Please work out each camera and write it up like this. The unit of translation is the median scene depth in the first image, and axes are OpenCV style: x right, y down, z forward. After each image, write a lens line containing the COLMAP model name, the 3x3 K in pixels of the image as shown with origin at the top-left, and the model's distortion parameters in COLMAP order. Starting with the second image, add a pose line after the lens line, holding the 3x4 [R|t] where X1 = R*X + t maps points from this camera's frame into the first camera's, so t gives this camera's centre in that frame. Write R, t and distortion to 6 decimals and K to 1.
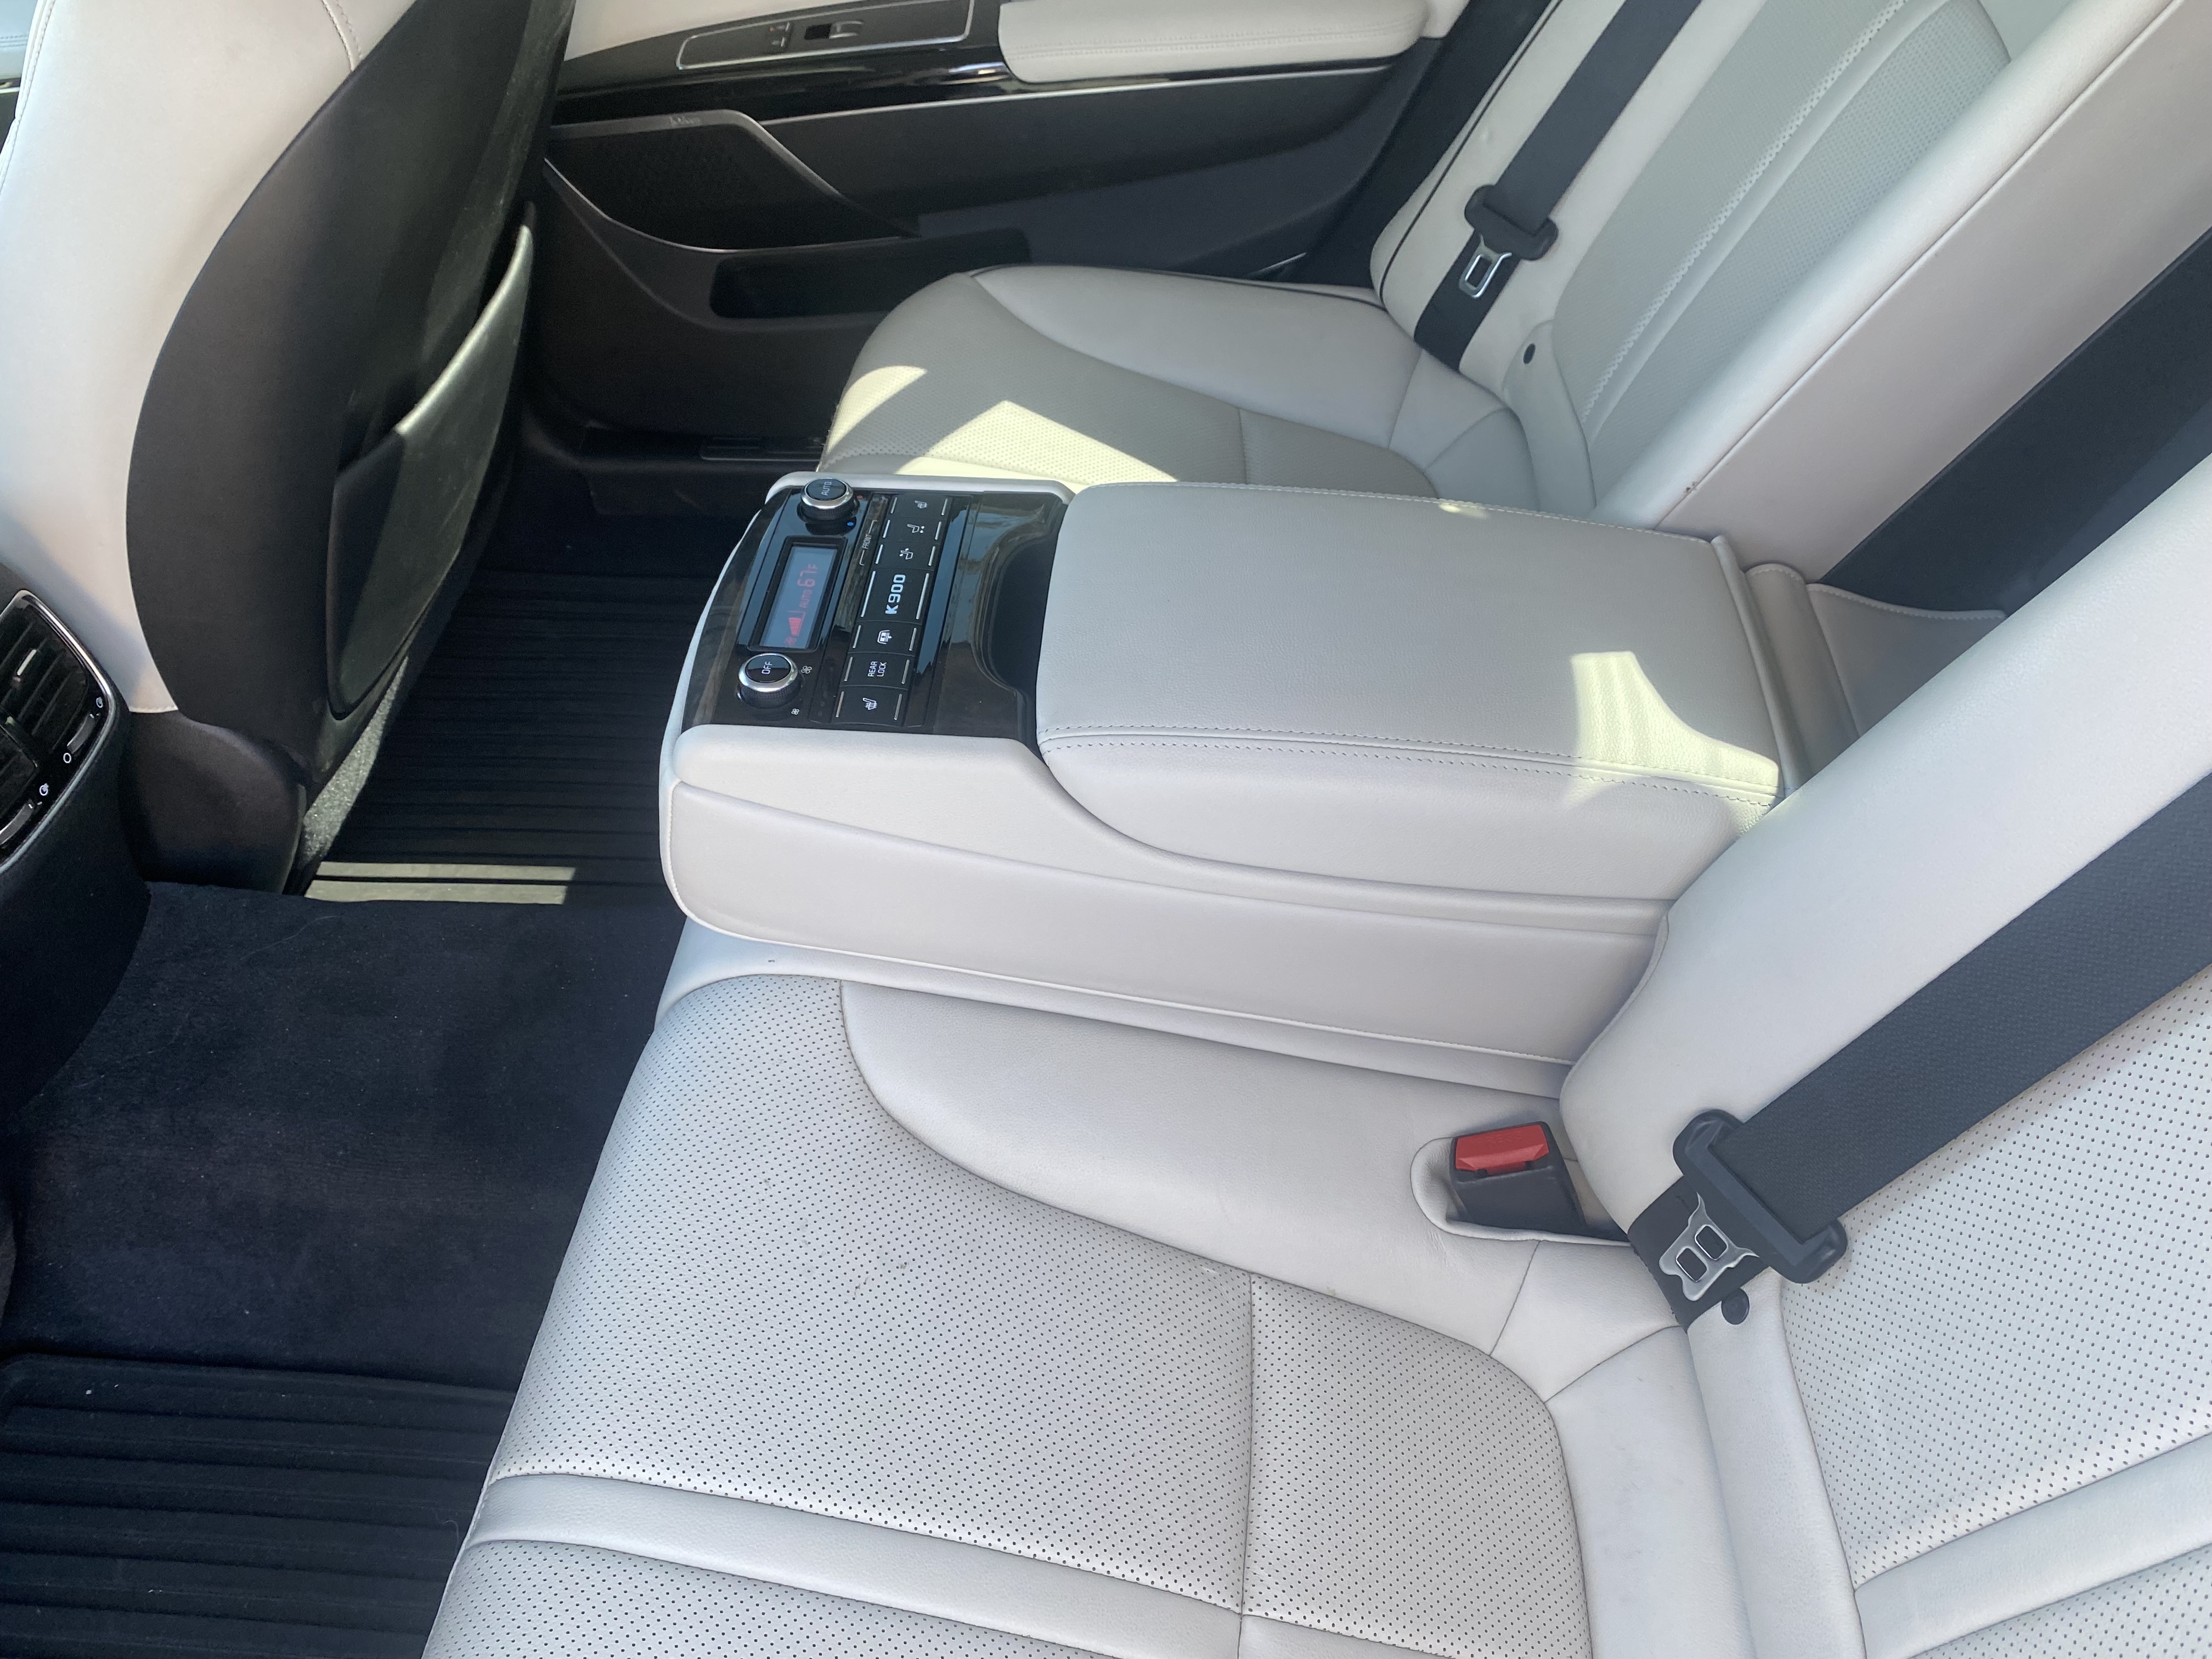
lens RADIAL K [[1747.4, 0, 1138.4], [0, 1747.4, 818.2], [0, 0, 1]] dist [0.006929, -0.006218]
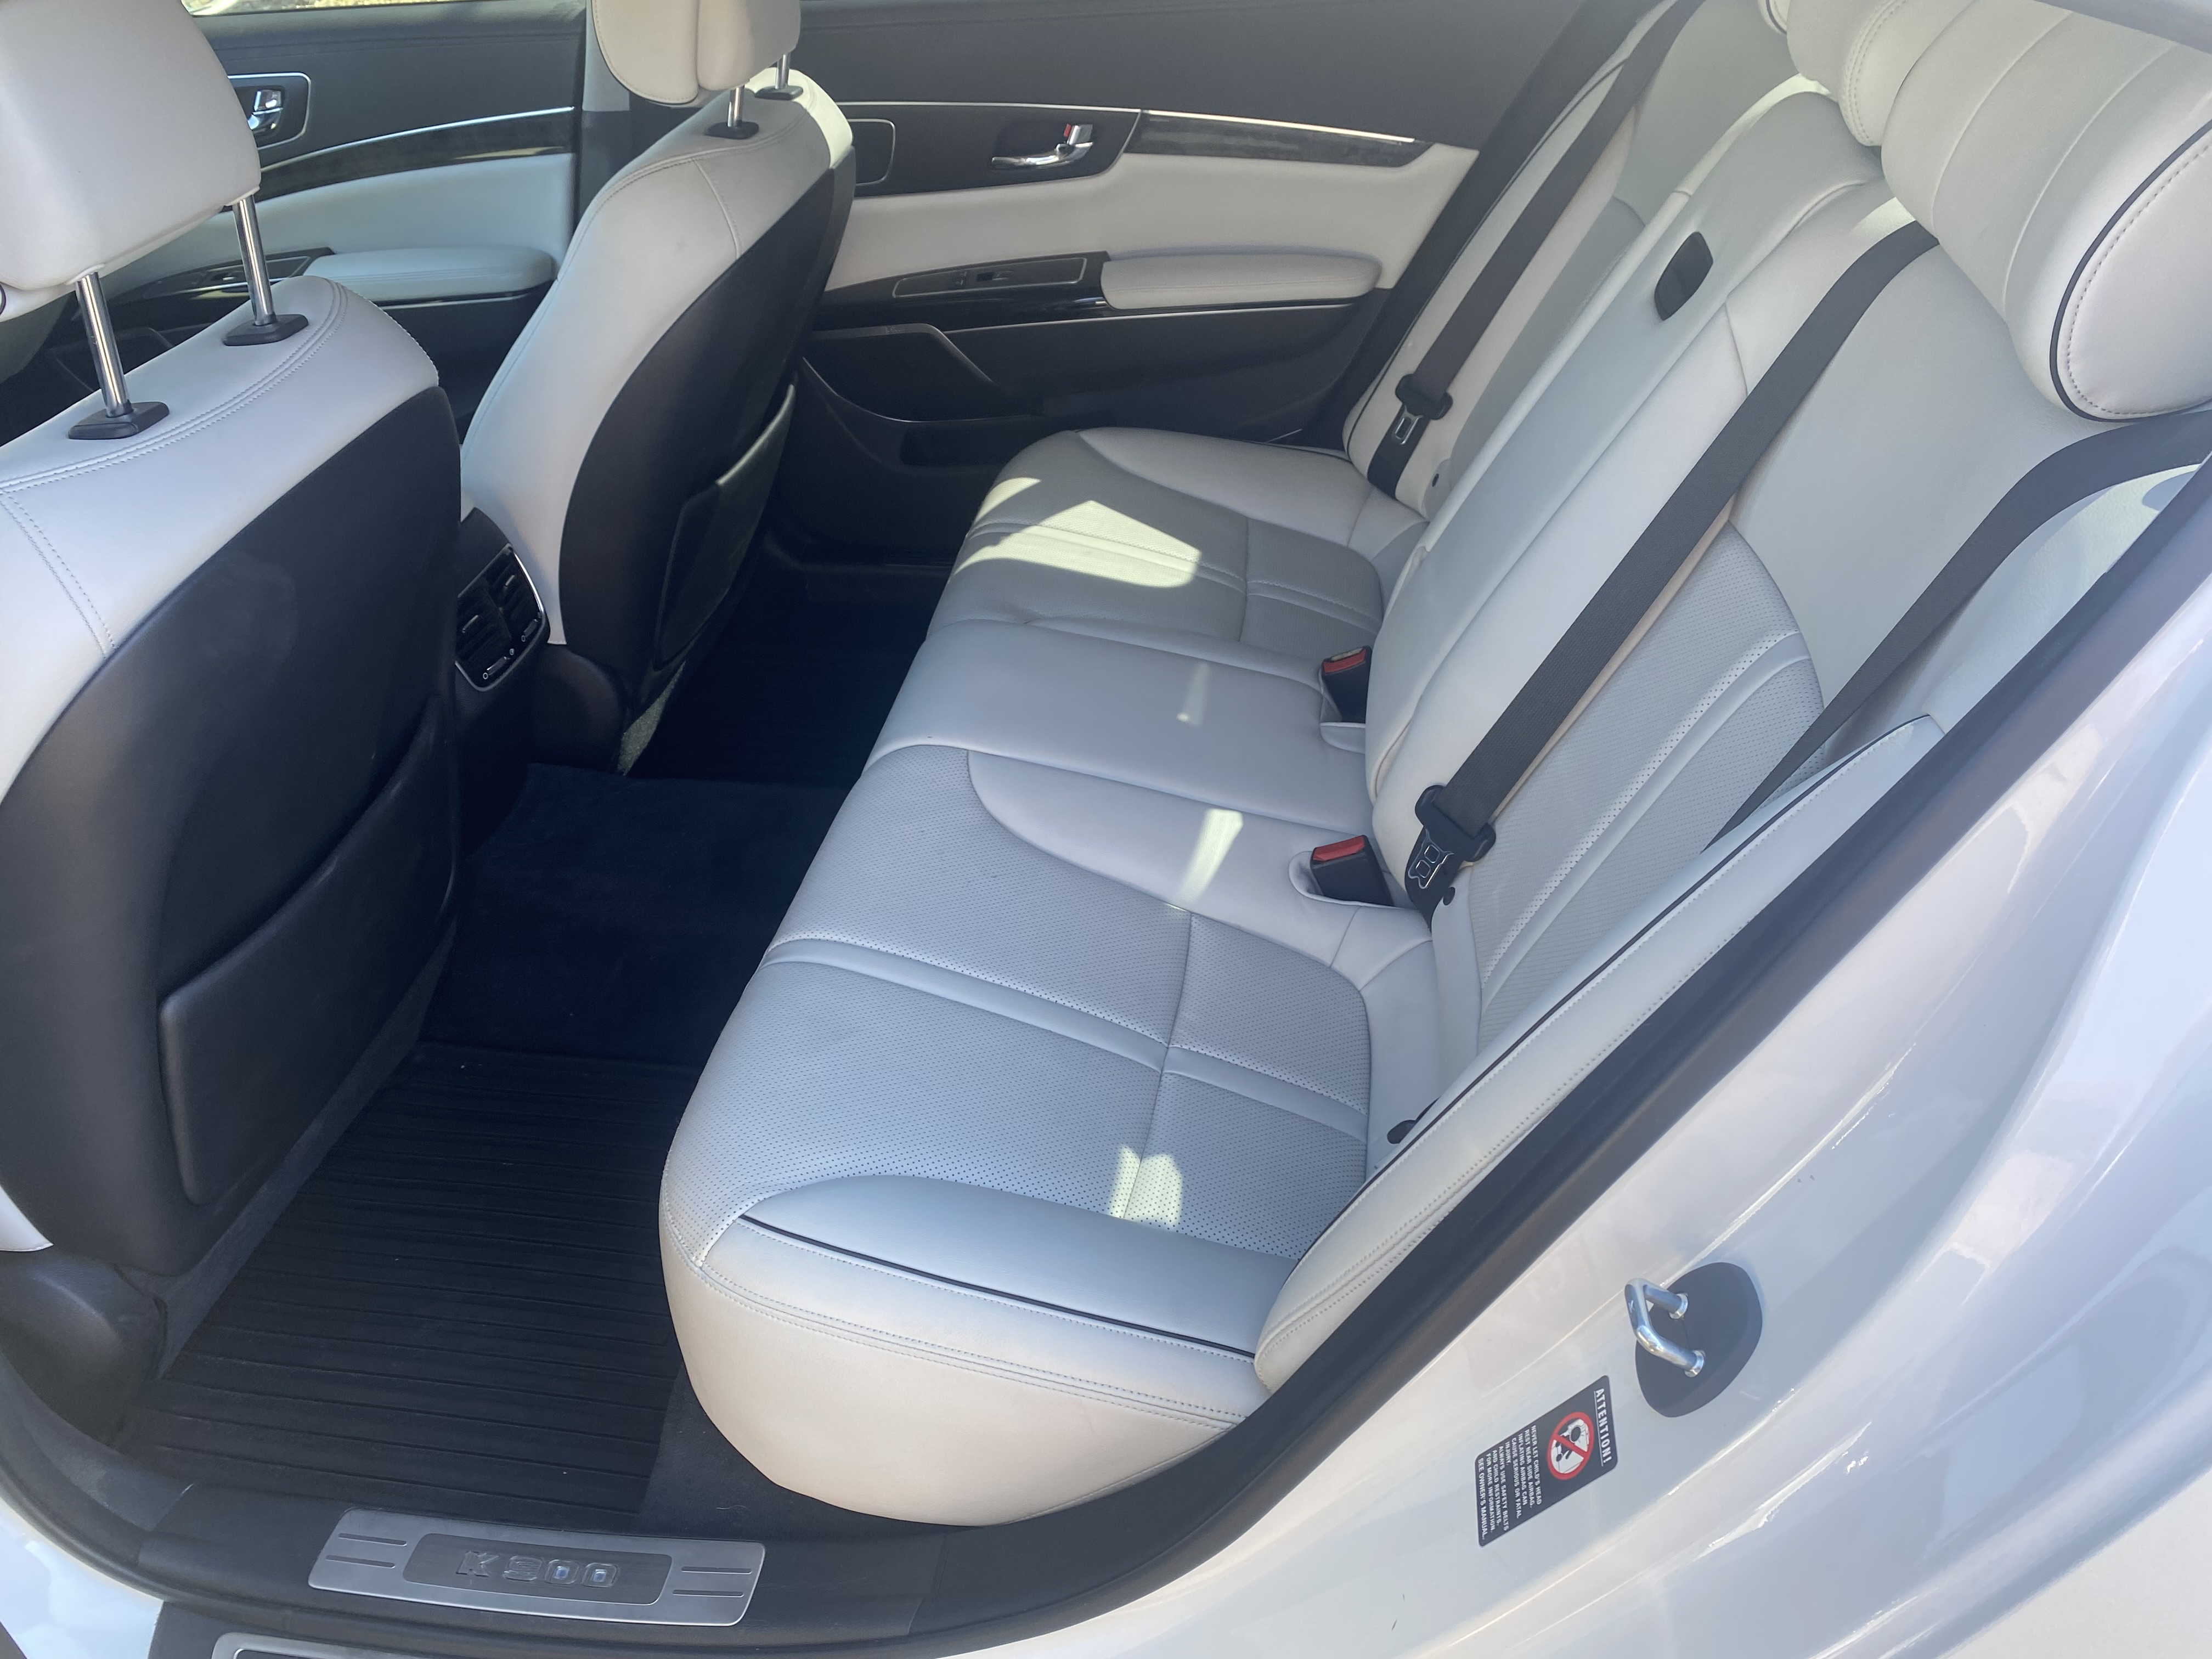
lens RADIAL K [[1747.4, 0, 1138.4], [0, 1747.4, 818.2], [0, 0, 1]] dist [0.006929, -0.006218]
pose [[0.997032, 0.040378, -0.065554, 0.078421], [-0.051371, 0.983087, -0.175785, 0.304975], [0.057347, 0.178631, 0.982243, -0.456804]]
